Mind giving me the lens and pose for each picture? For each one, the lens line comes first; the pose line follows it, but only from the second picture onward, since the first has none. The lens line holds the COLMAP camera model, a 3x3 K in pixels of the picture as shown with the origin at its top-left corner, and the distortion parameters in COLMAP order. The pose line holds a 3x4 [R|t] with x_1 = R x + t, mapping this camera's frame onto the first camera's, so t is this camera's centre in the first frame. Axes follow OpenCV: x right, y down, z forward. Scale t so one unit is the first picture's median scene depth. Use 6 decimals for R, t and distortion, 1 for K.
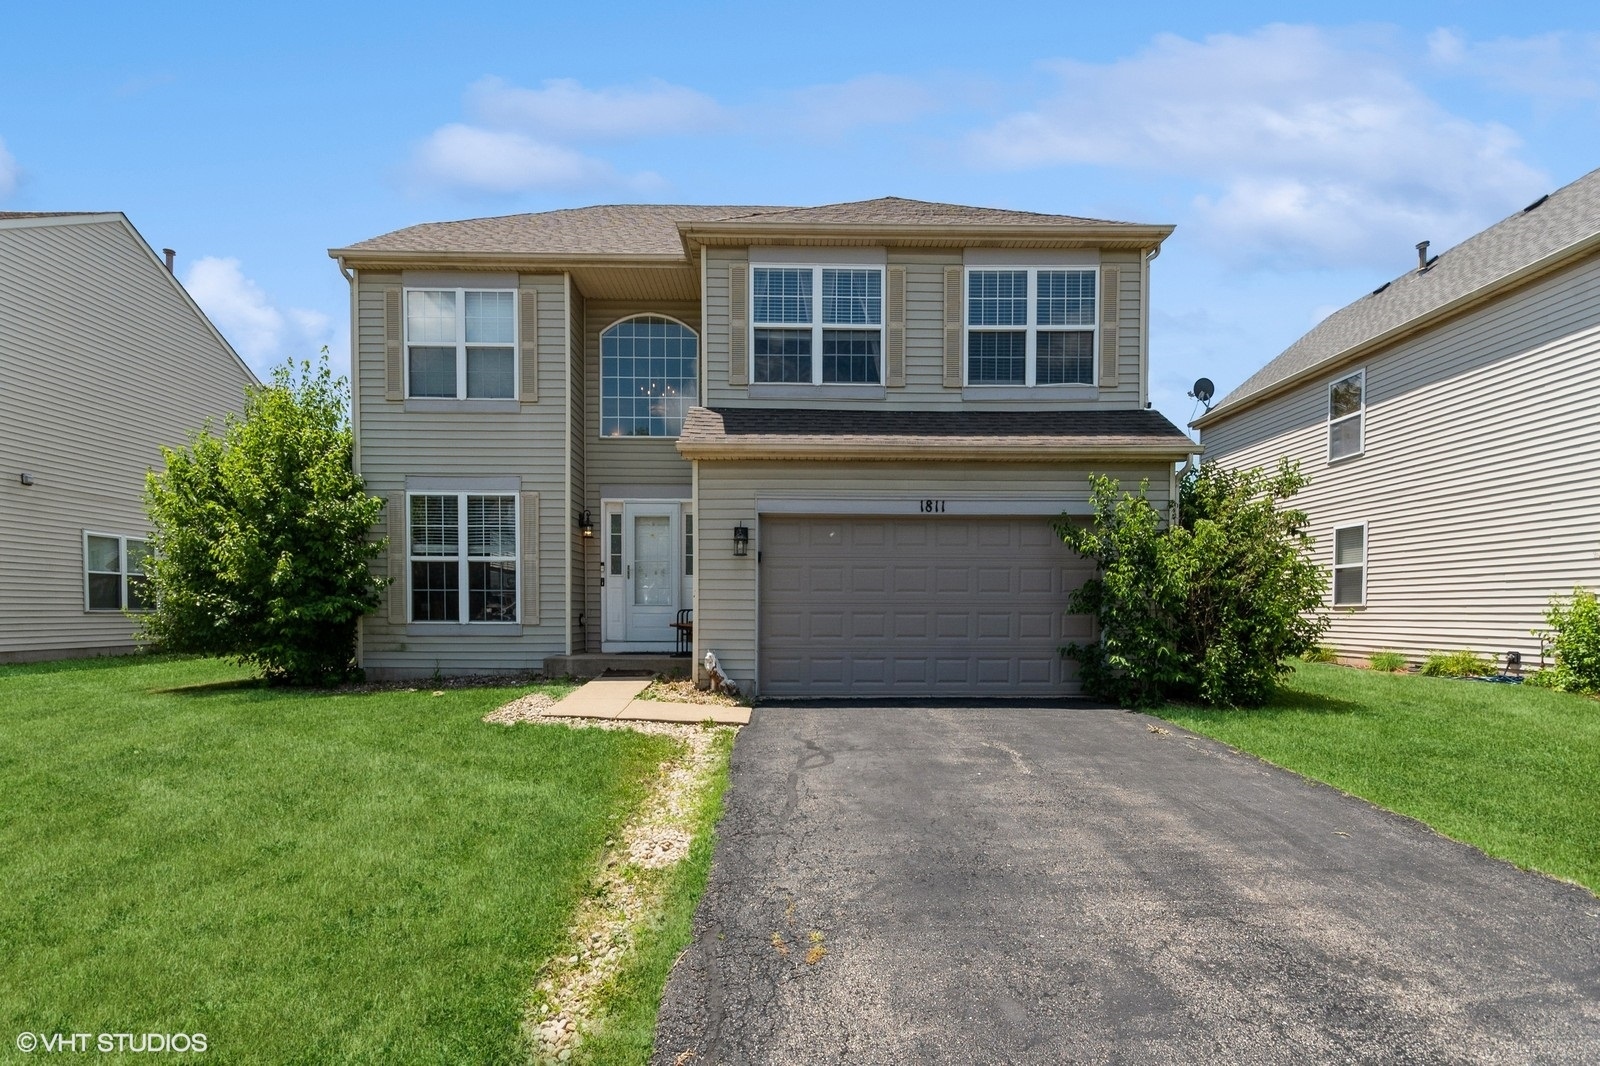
lens RADIAL K [[705.9, 0, 803.2], [0, 705.9, 539.4], [0, 0, 1]] dist [-0.005487, 0.001133]
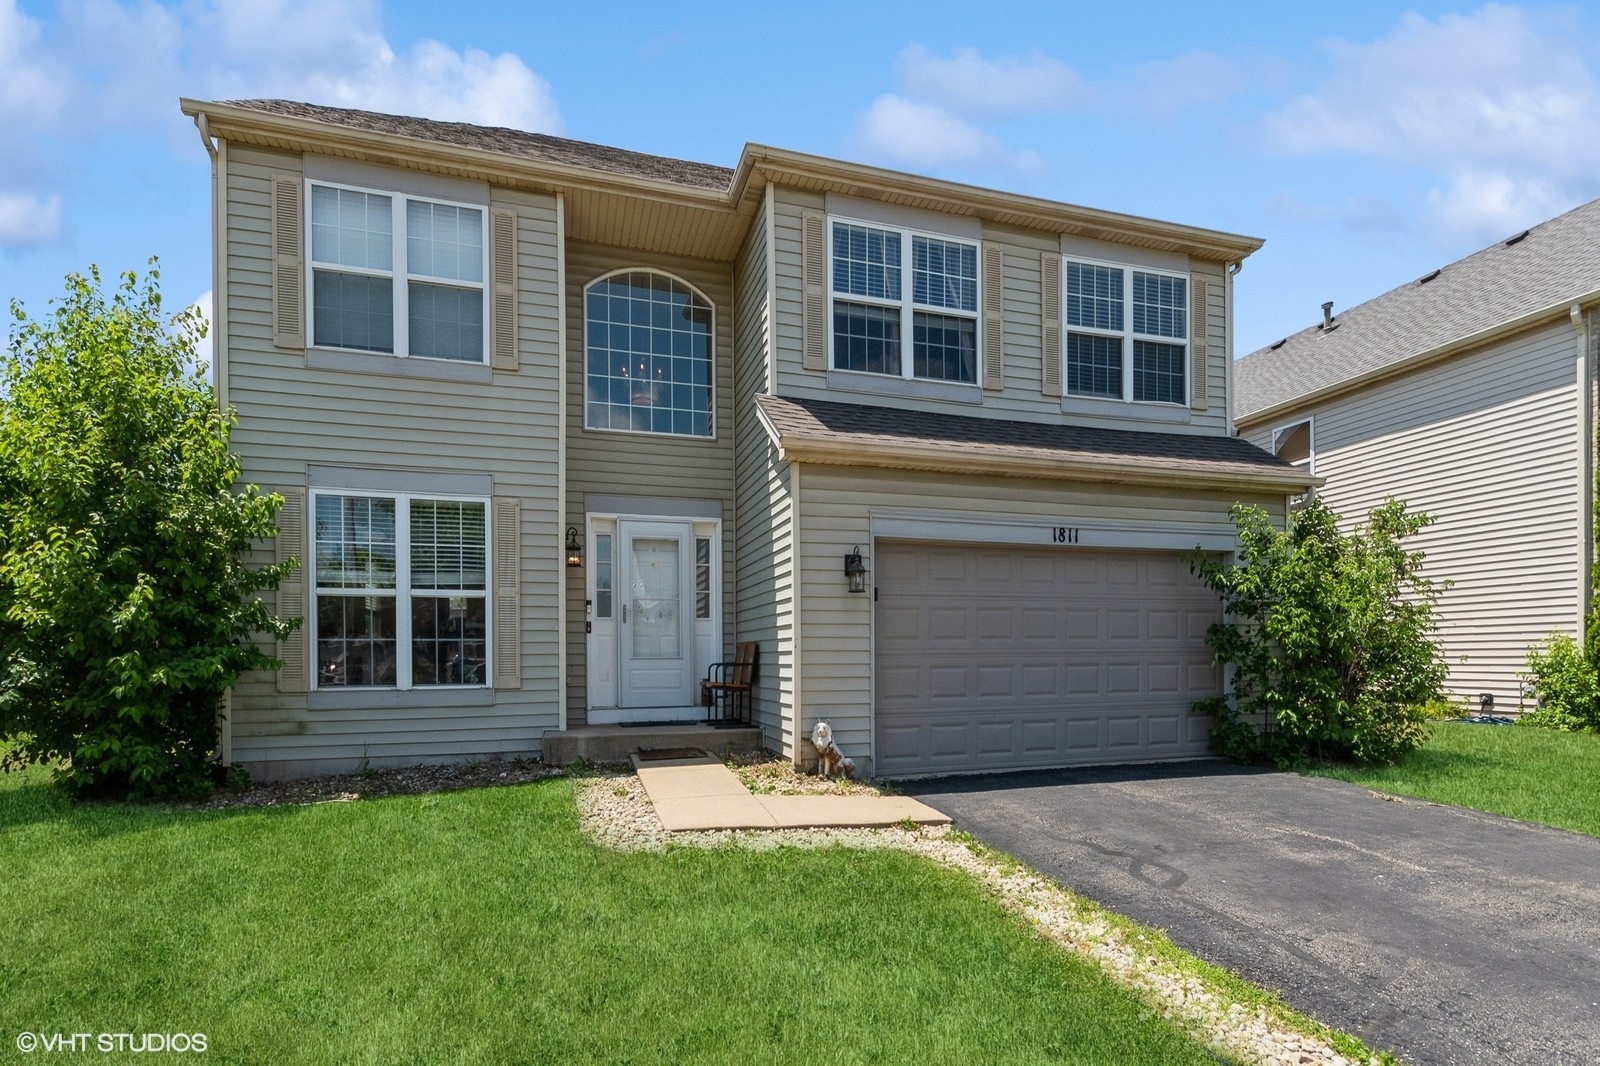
lens RADIAL K [[768.1, 0, 781.9], [0, 768.1, 573.8], [0, 0, 1]] dist [-0.001463, -0.002110]
pose [[0.963301, 0.018134, 0.267811, -0.339478], [-0.015667, 0.999813, -0.011345, 0.012277], [-0.267967, 0.006733, 0.963405, 0.203479]]
